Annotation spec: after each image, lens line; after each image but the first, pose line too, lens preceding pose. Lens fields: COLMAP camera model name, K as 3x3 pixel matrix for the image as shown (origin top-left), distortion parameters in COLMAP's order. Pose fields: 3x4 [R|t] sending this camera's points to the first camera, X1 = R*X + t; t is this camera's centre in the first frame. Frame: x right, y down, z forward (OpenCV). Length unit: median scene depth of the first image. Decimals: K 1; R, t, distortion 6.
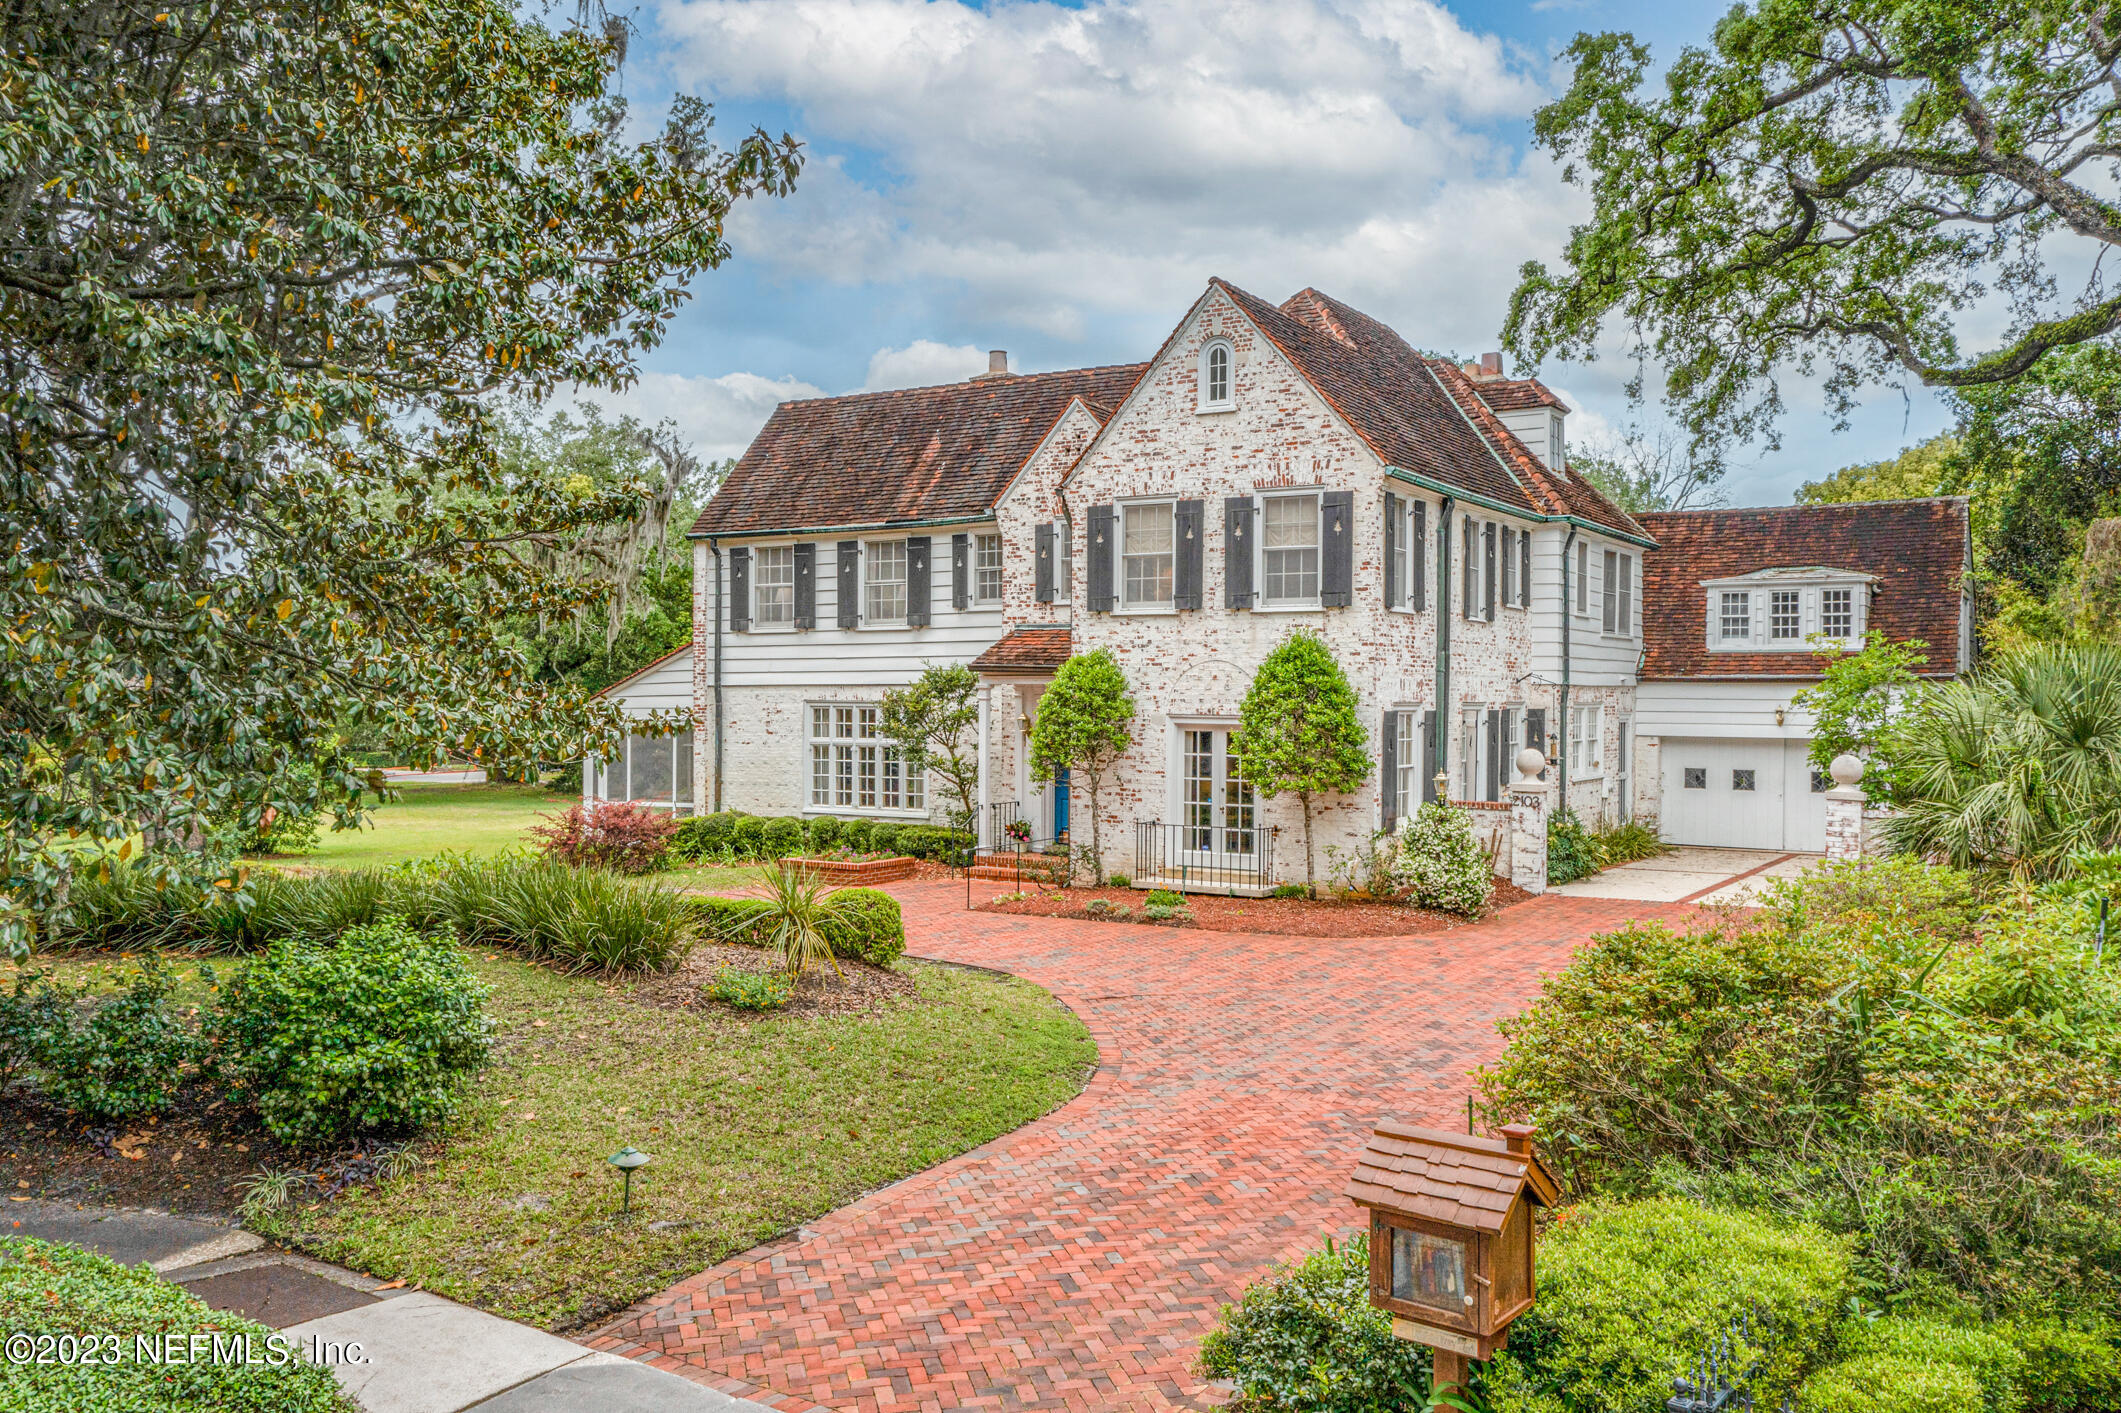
lens RADIAL K [[1699.9, 0, 1061.6], [0, 1699.9, 708.0], [0, 0, 1]] dist [0.013891, 0.012214]
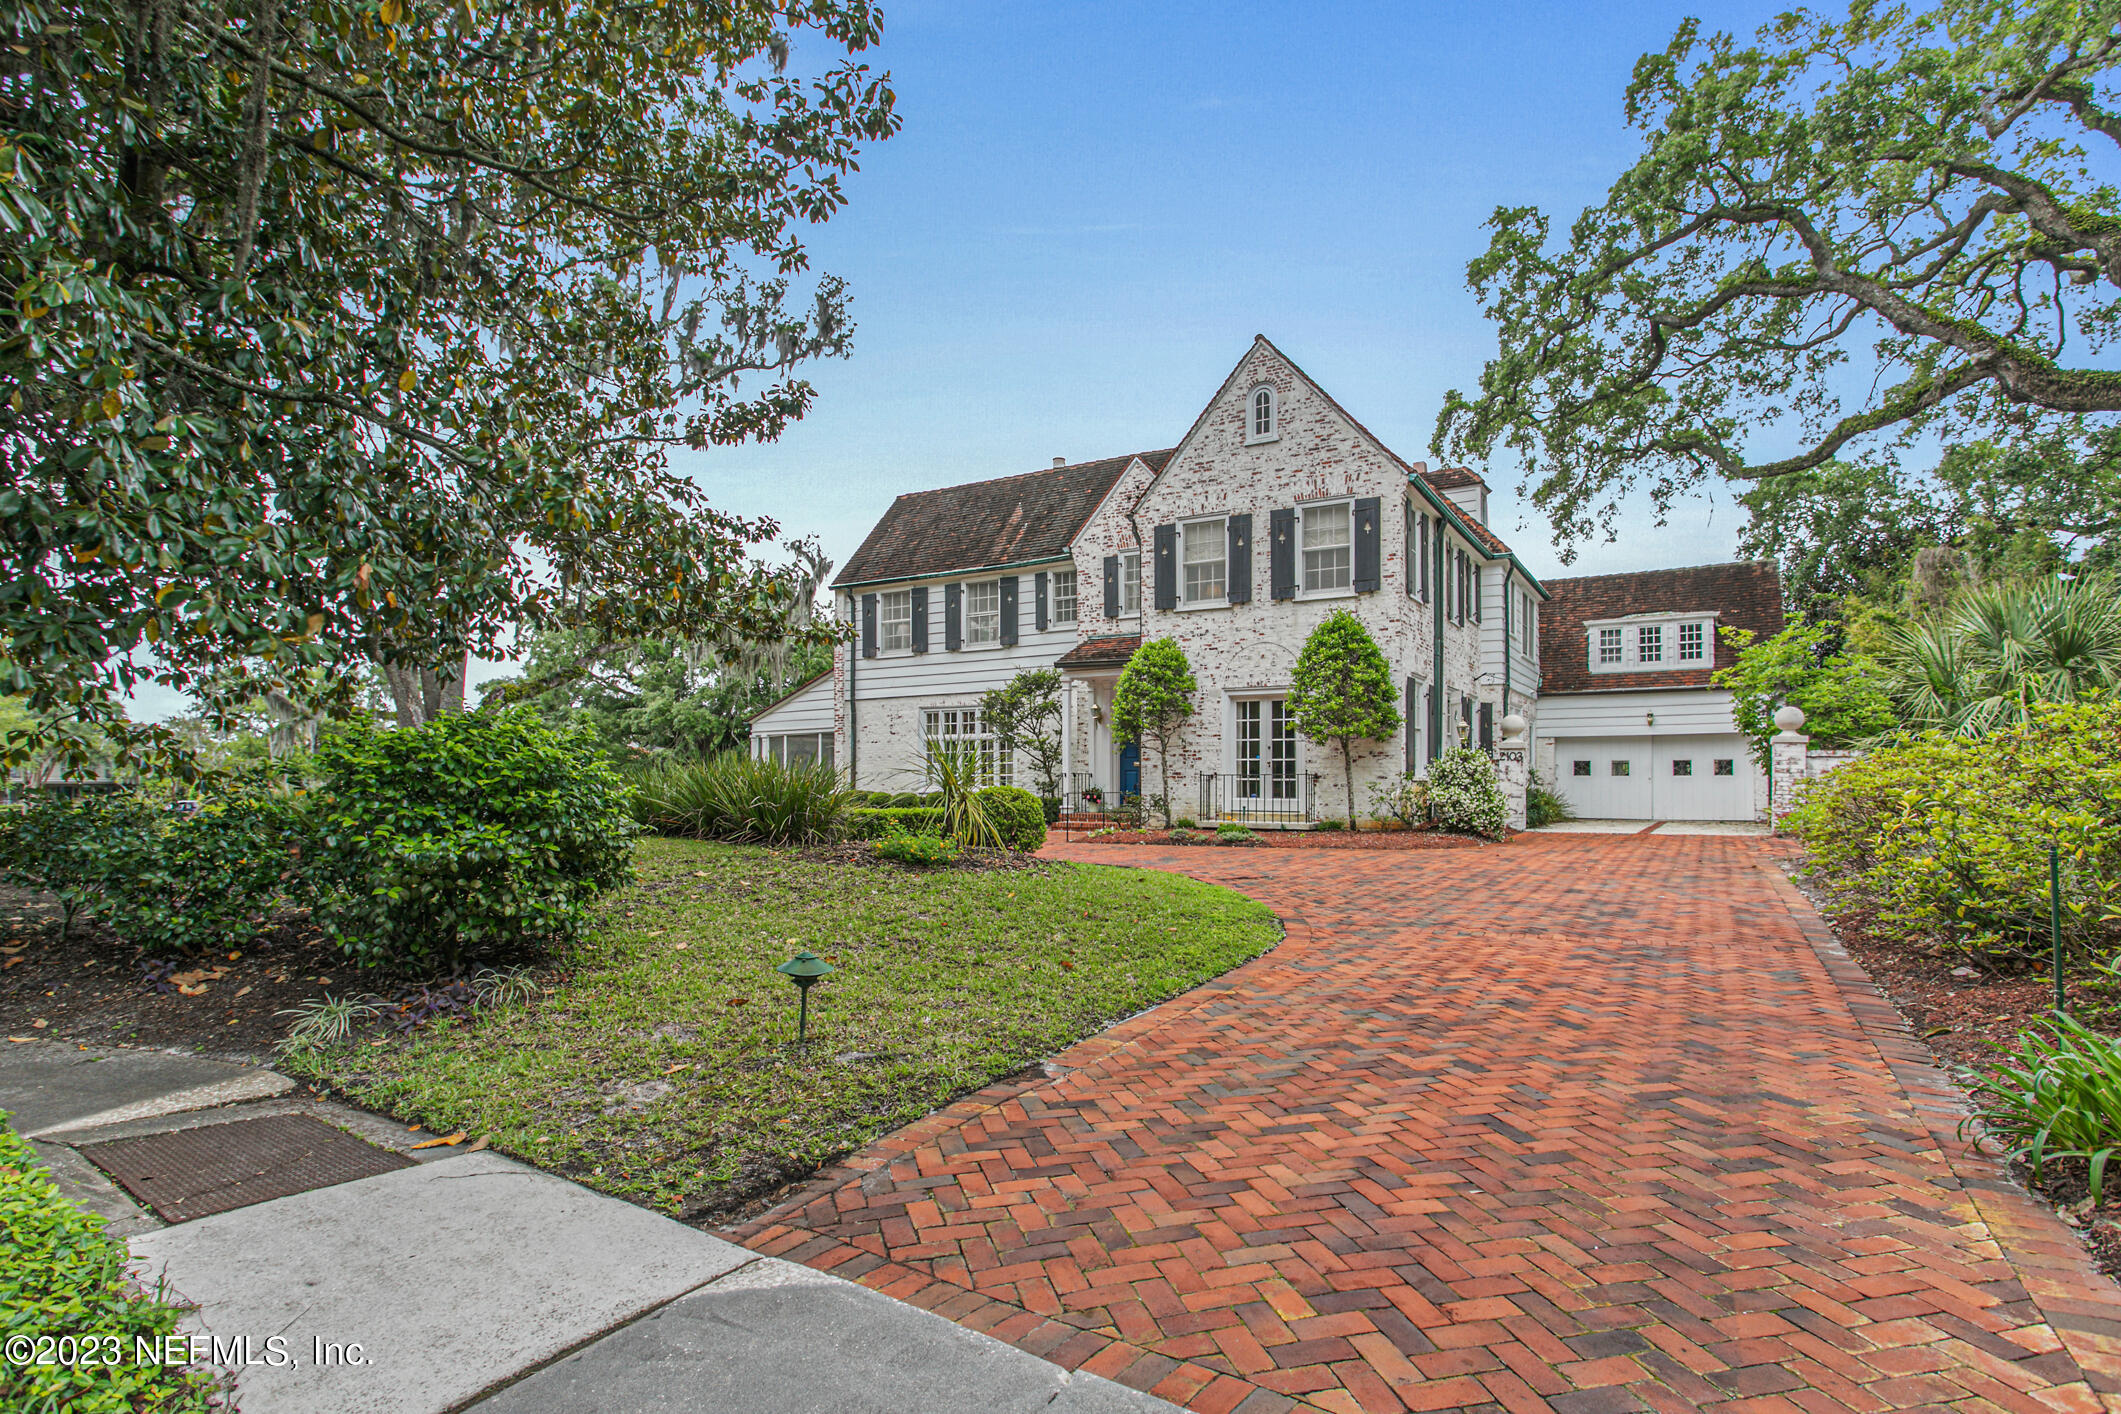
lens RADIAL K [[1033.6, 0, 1058.2], [0, 1033.6, 773.2], [0, 0, 1]] dist [0.002886, 0.001436]
pose [[0.999891, -0.006380, 0.013343, -0.070305], [0.006785, 0.999511, -0.030527, 0.090662], [-0.013142, 0.030614, 0.999445, 0.257081]]
